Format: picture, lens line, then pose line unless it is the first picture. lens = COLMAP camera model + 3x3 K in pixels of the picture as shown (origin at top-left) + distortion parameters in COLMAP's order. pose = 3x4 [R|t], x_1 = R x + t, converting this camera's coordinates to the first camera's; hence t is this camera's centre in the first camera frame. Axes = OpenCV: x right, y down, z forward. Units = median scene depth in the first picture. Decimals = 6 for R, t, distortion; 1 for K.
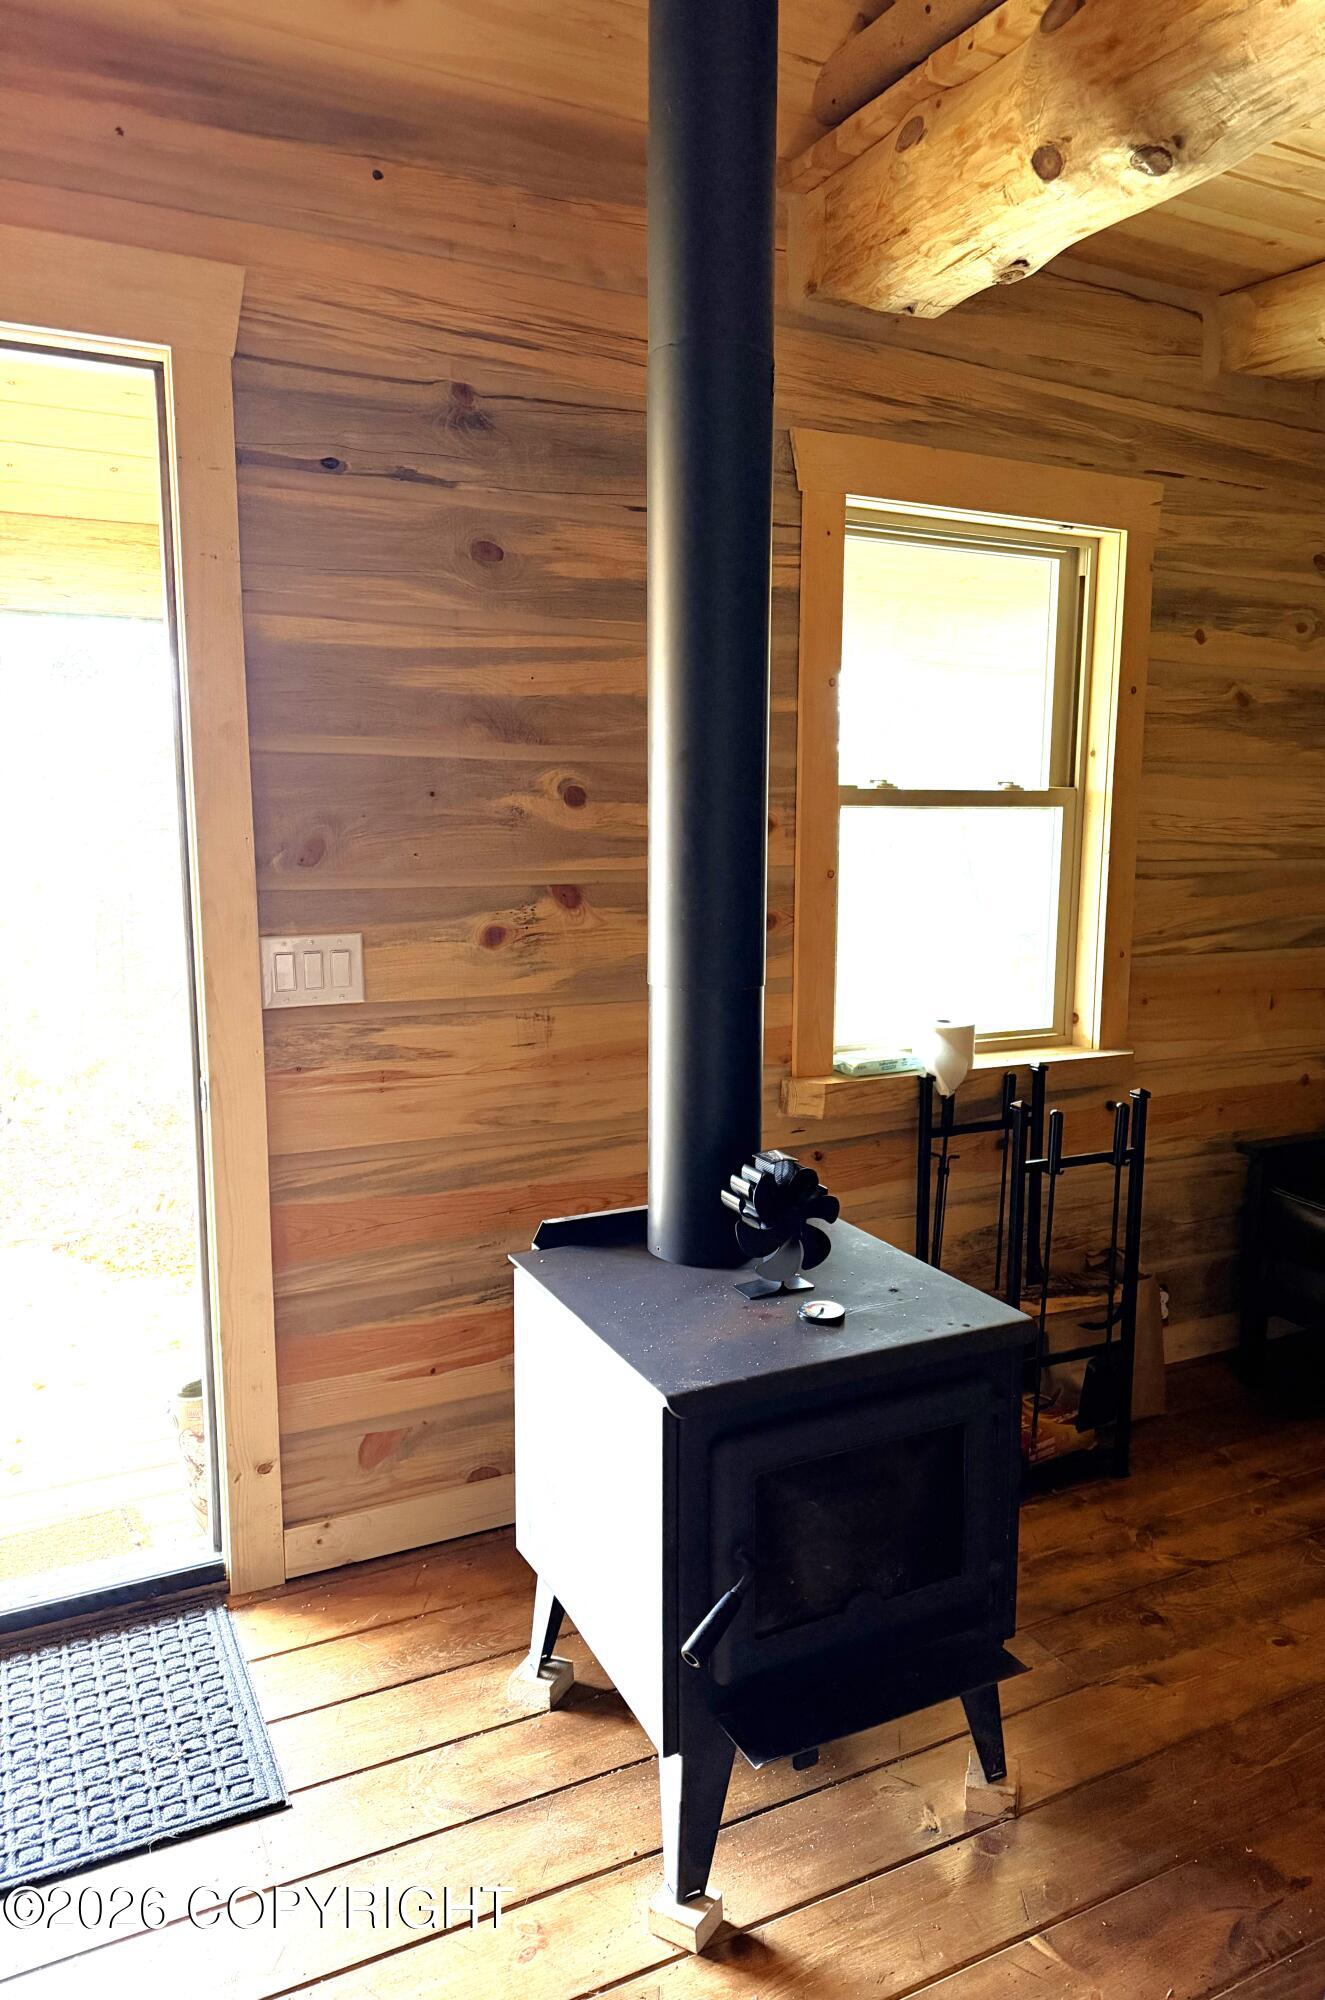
lens RADIAL K [[1341.7, 0, 659.0], [0, 1341.7, 1000.4], [0, 0, 1]] dist [0.003288, -0.021873]
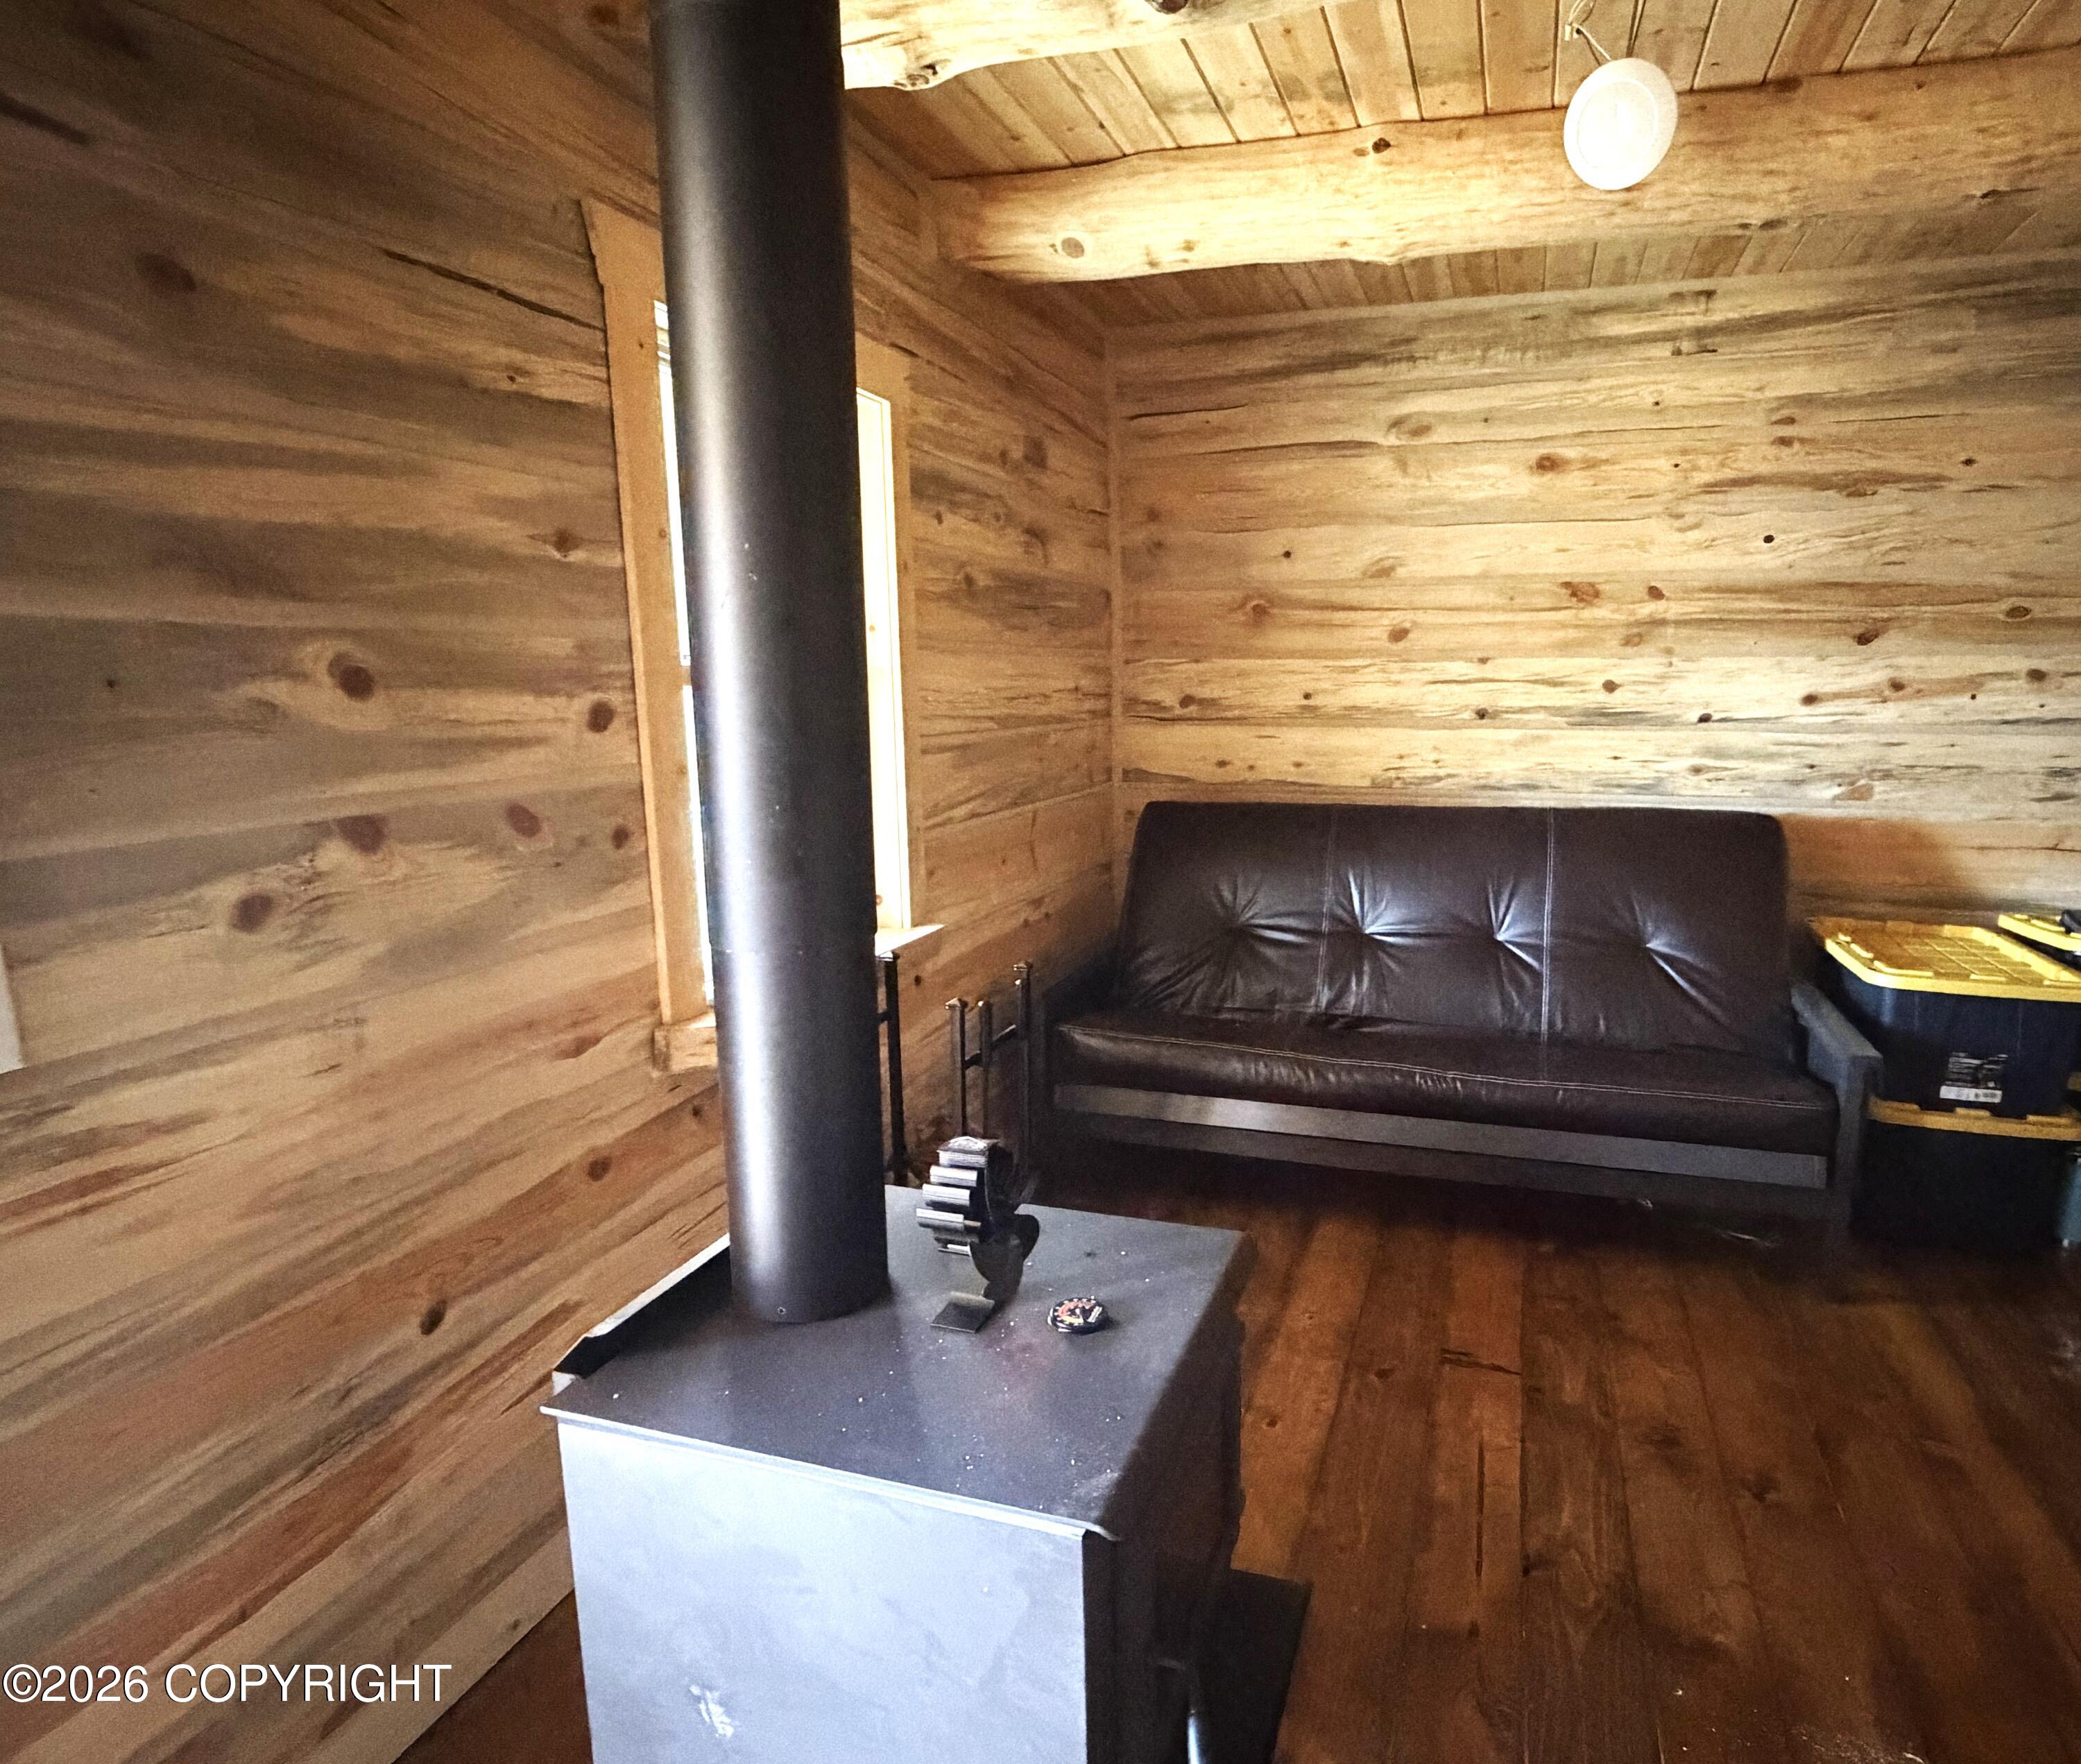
lens RADIAL K [[1180.6, 0, 1047.7], [0, 1180.6, 885.3], [0, 0, 1]] dist [-0.016215, -0.004265]
pose [[0.683740, -0.139200, 0.716326, -0.255063], [0.121055, 0.989673, 0.076769, -0.056126], [-0.719615, 0.034225, 0.693530, 0.358050]]
